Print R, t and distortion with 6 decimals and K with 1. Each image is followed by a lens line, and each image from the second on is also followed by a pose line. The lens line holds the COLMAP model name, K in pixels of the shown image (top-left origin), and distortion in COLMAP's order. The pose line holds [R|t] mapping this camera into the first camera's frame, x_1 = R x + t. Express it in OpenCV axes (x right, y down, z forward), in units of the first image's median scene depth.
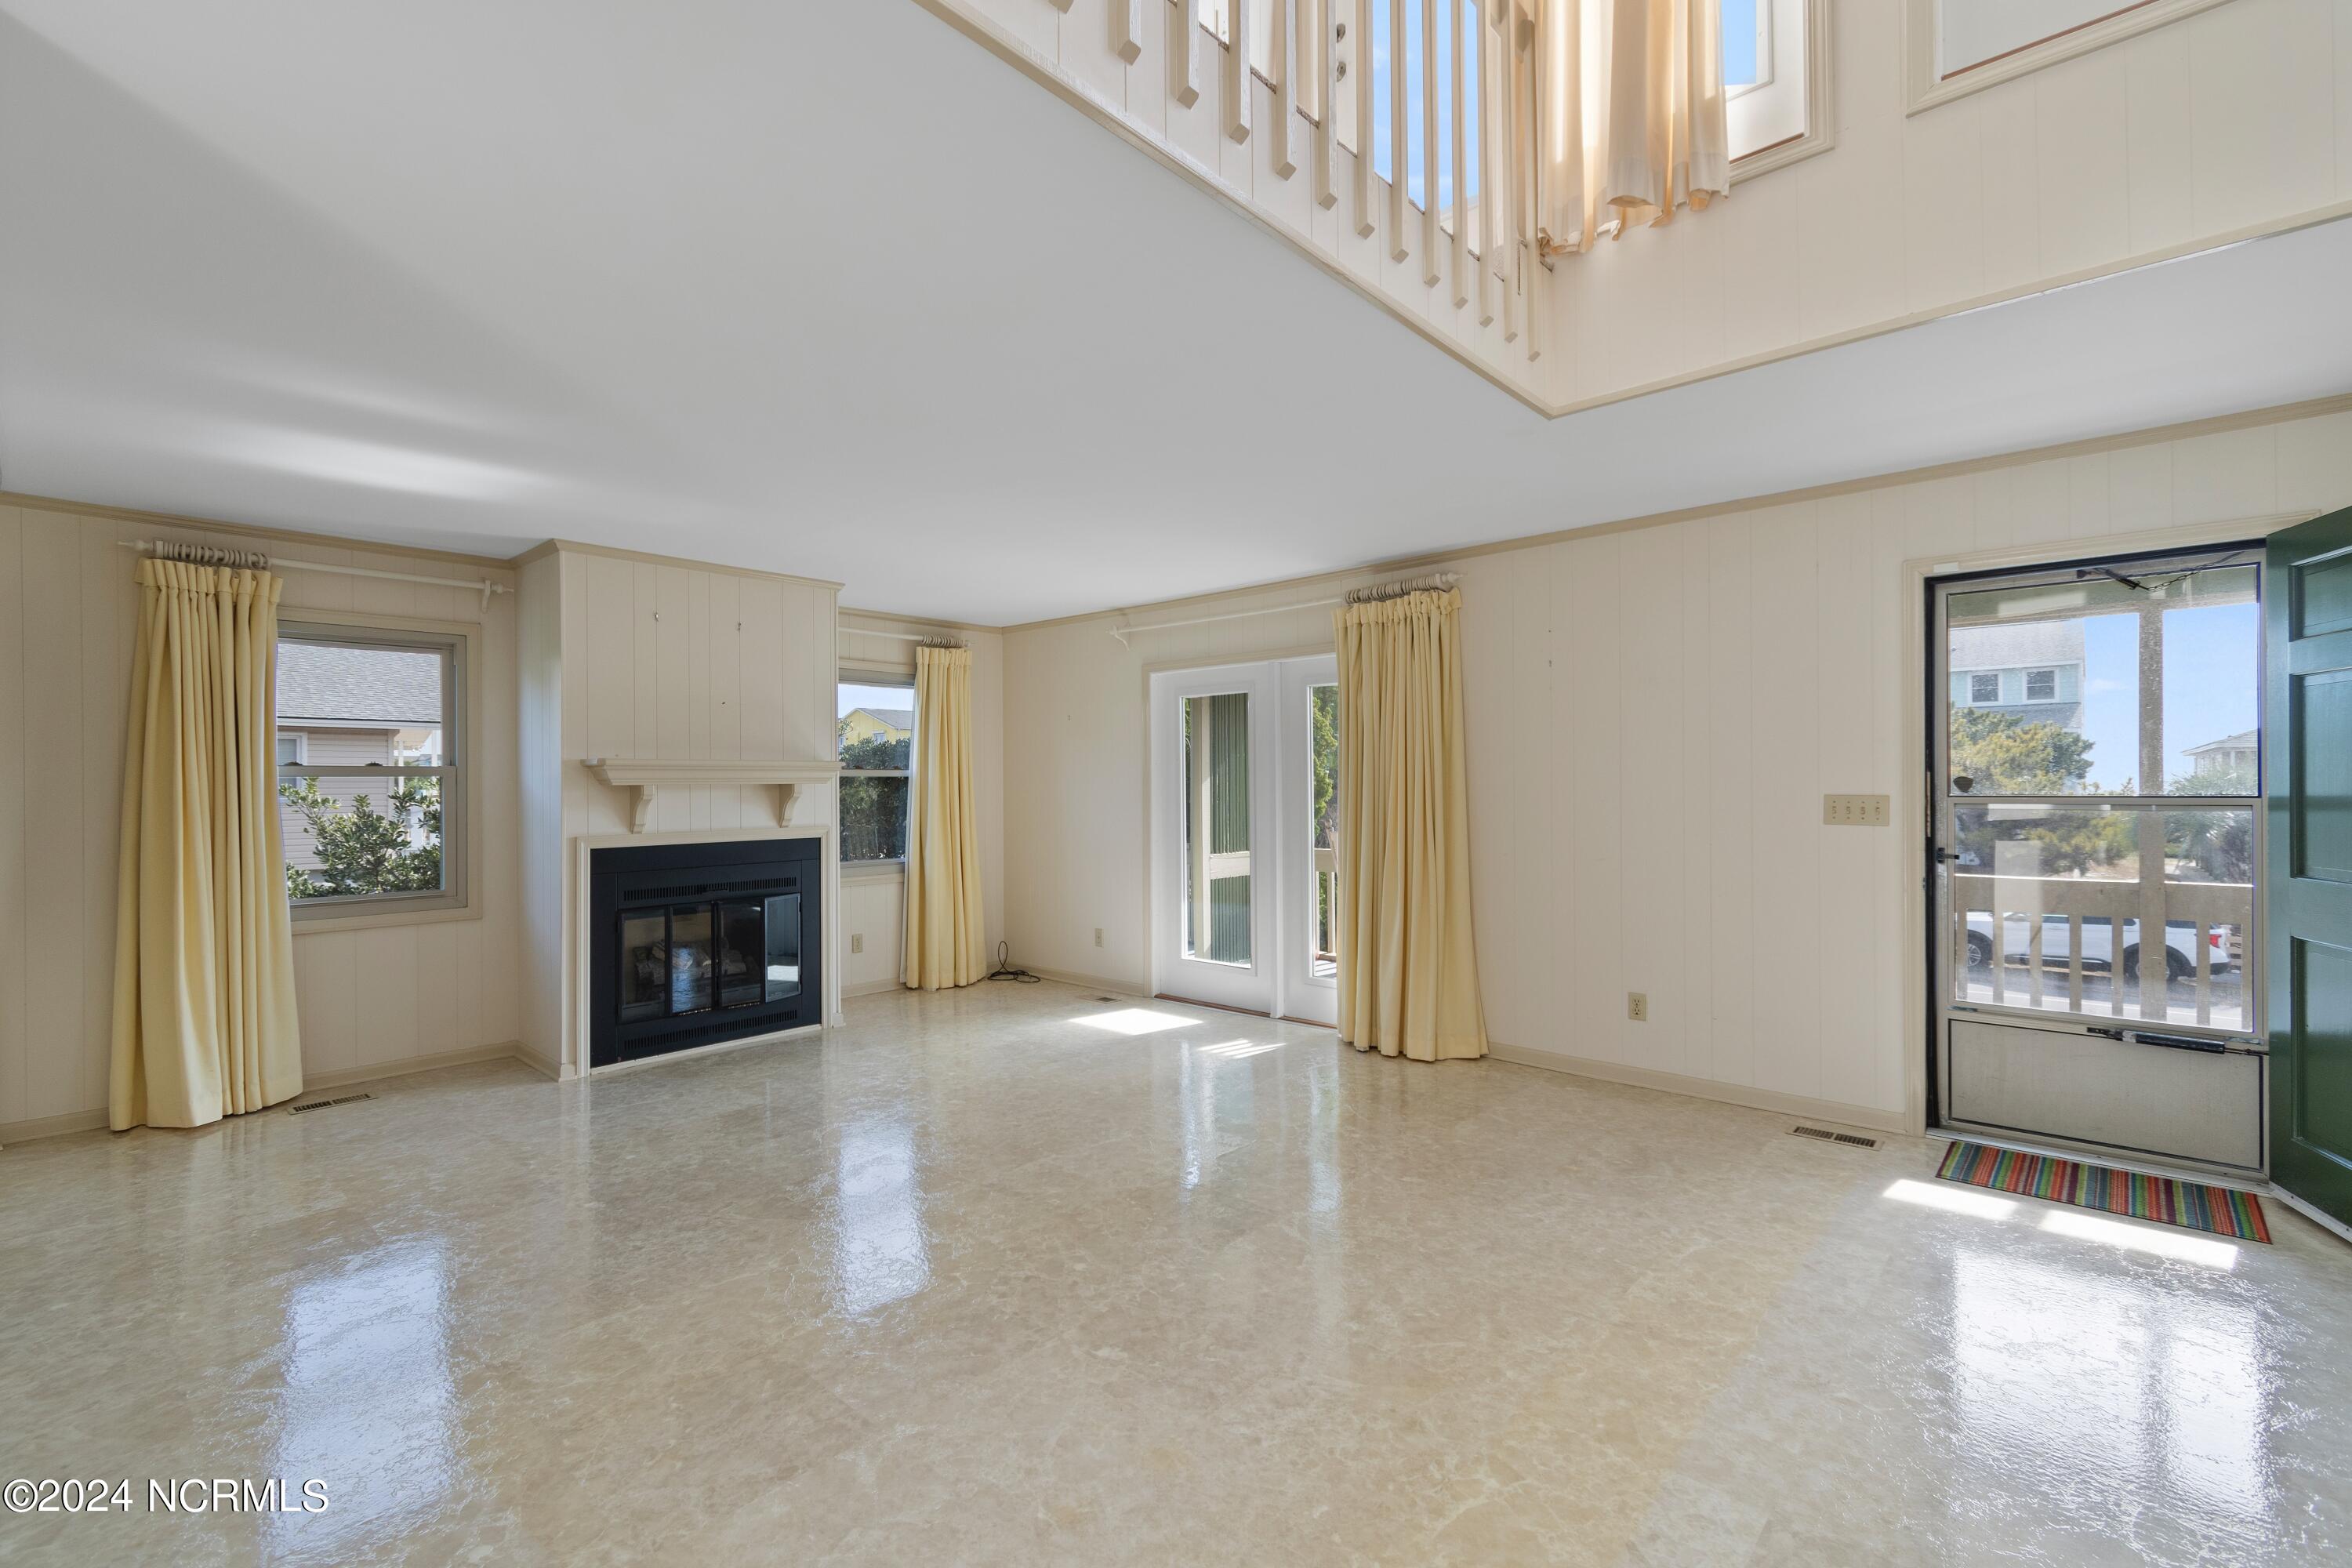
lens RADIAL K [[1035.0, 0, 1169.3], [0, 1035.0, 782.6], [0, 0, 1]] dist [0.003248, -0.002328]
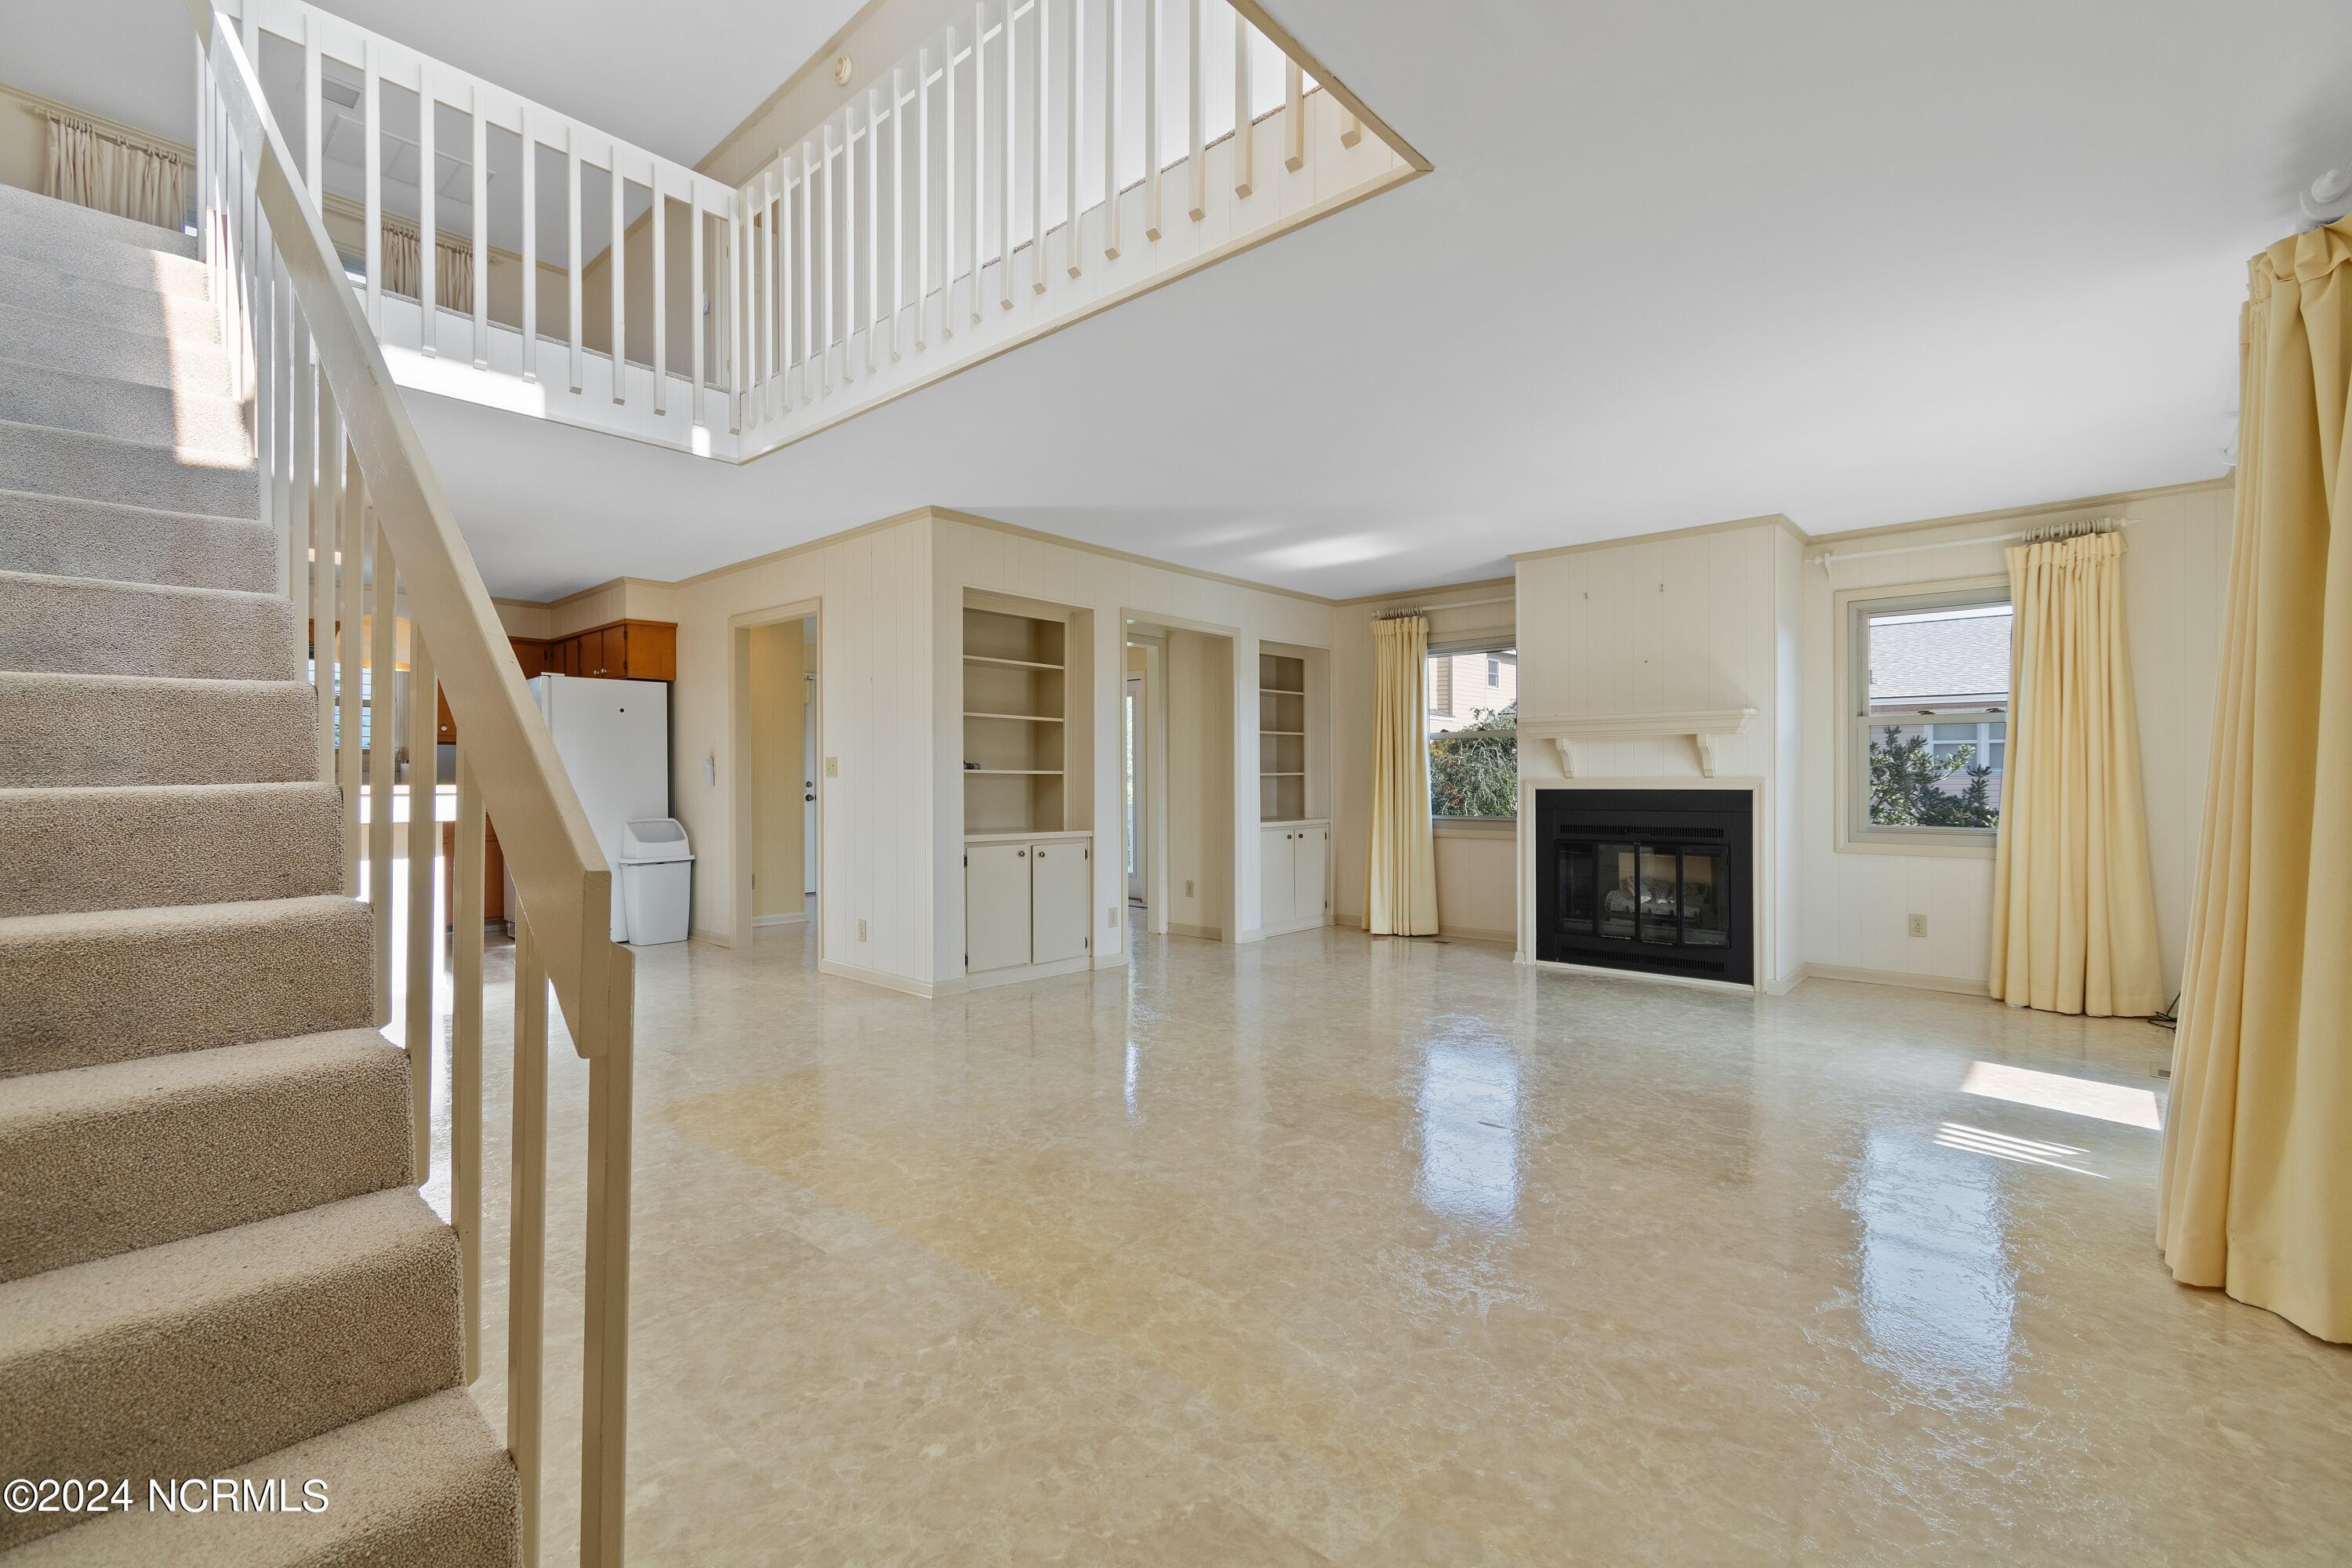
lens RADIAL K [[1035.0, 0, 1174.0], [0, 1035.0, 783.9], [0, 0, 1]] dist [0.003248, -0.002328]
pose [[-0.001200, 0.015531, -0.999879, 1.066656], [0.003923, 0.999872, 0.015526, 0.053205], [0.999992, -0.003904, -0.001261, 0.816847]]
